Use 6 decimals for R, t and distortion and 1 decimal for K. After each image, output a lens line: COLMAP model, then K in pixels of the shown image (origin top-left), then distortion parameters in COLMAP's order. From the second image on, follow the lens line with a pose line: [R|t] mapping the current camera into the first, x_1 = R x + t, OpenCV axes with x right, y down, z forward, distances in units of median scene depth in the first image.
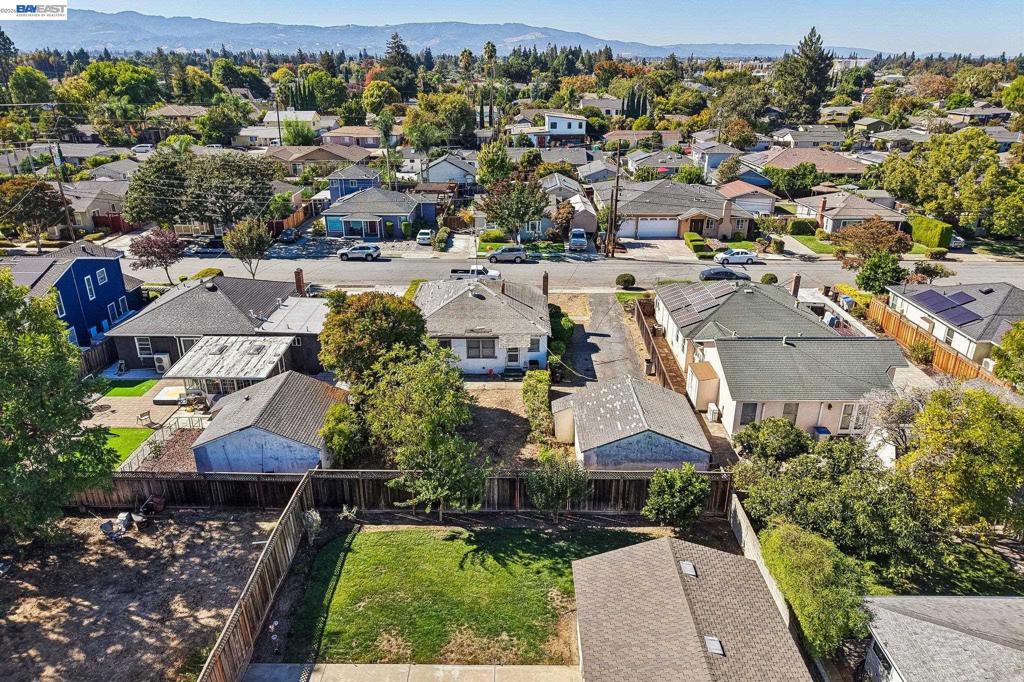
lens RADIAL K [[679.3, 0, 512.5], [0, 679.3, 346.0], [0, 0, 1]] dist [0.023780, -0.014986]
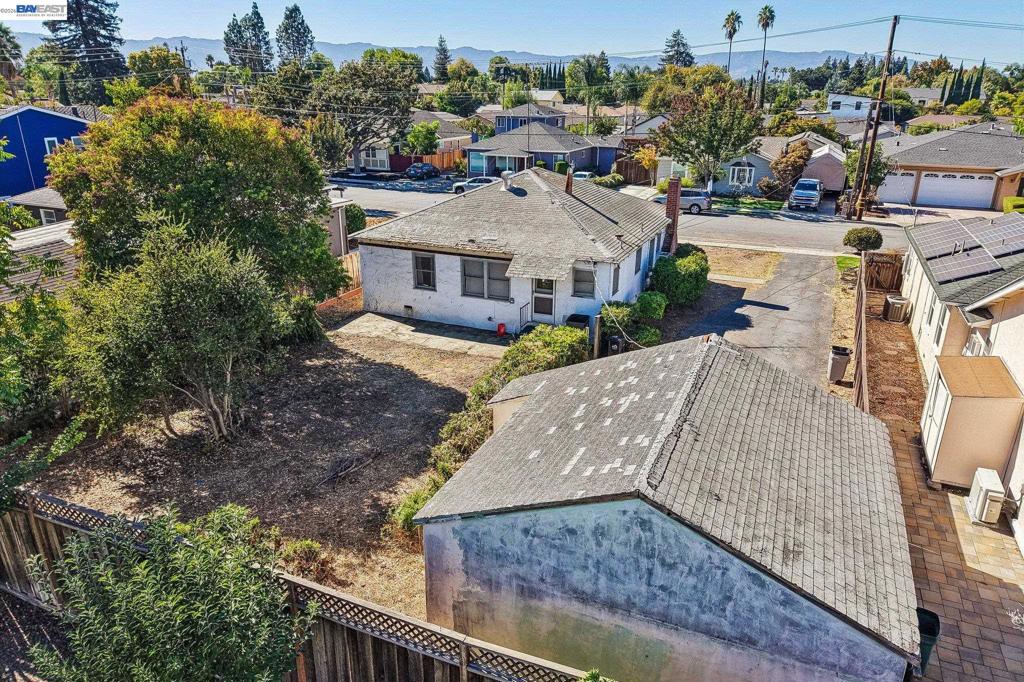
lens RADIAL K [[679.3, 0, 517.8], [0, 679.3, 333.3], [0, 0, 1]] dist [0.023780, -0.014986]
pose [[0.918881, 0.134355, -0.370954, 0.154030], [-0.155833, 0.987375, -0.028395, 0.049664], [0.362456, 0.083898, 0.928217, 0.471155]]
